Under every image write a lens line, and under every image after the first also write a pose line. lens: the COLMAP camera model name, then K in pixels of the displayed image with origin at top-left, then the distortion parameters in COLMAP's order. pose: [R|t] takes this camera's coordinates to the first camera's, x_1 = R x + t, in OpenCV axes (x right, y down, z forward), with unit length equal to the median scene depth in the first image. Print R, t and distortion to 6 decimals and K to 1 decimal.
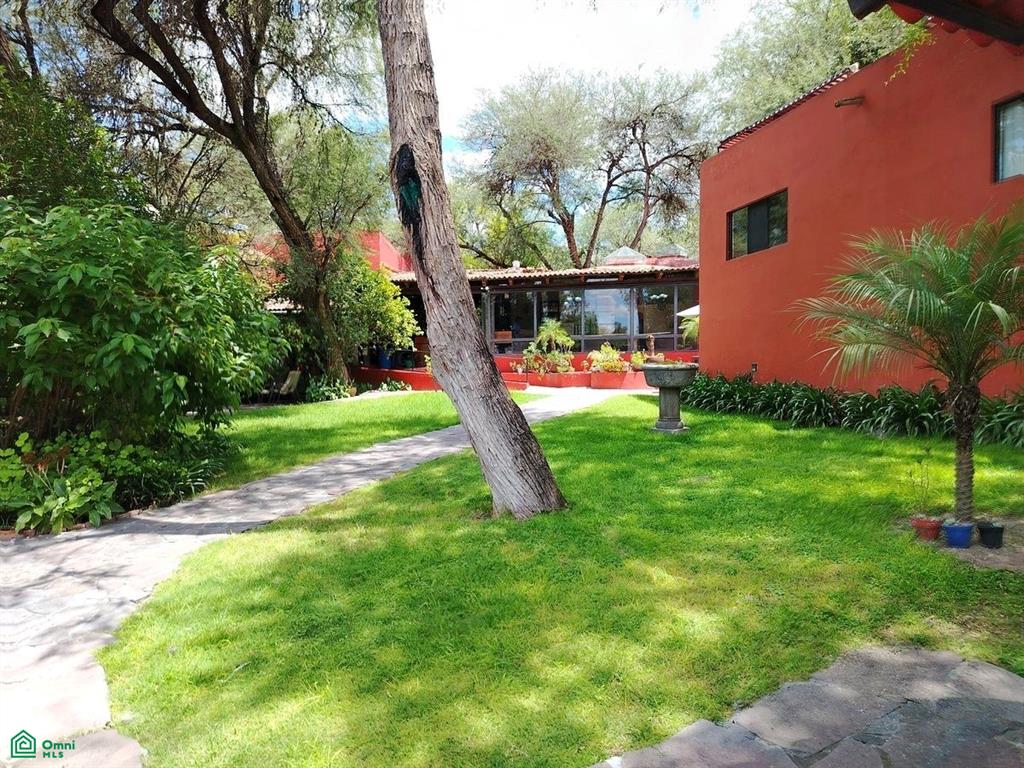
lens RADIAL K [[689.9, 0, 512.0], [0, 689.9, 386.3], [0, 0, 1]] dist [0.096918, -0.142595]
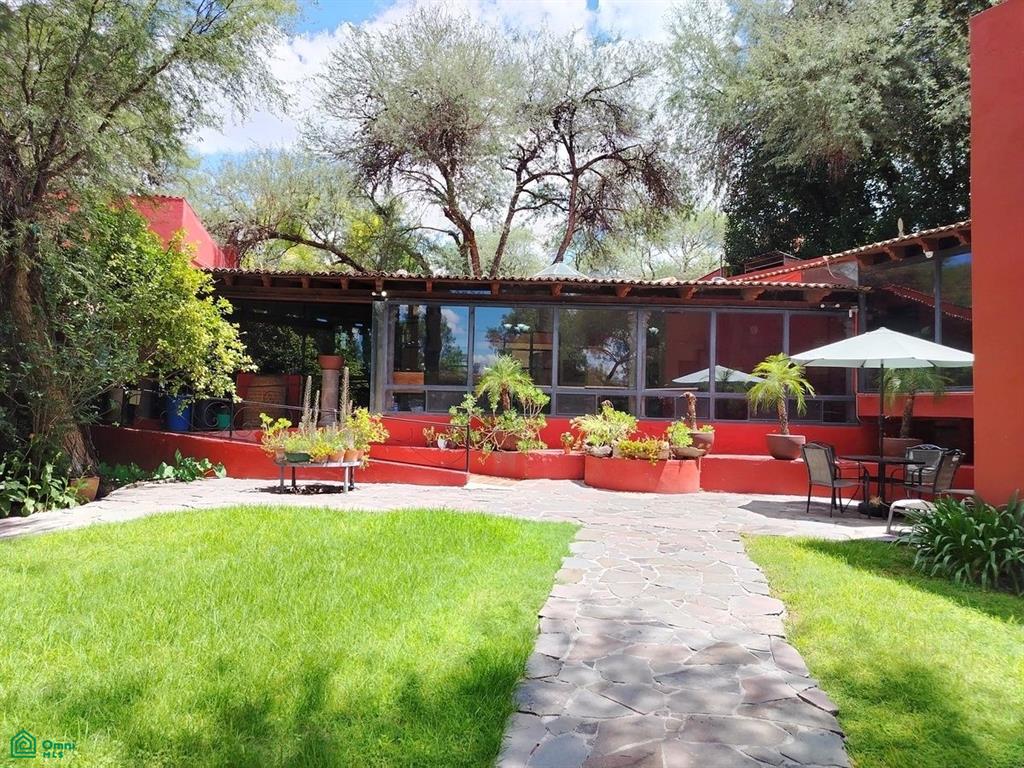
lens RADIAL K [[689.9, 0, 512.0], [0, 689.9, 386.3], [0, 0, 1]] dist [0.096918, -0.142595]
pose [[0.968968, 0.043321, 0.243360, -0.068949], [-0.026419, 0.997033, -0.072293, -0.030233], [-0.245770, 0.063620, 0.967238, 0.443289]]
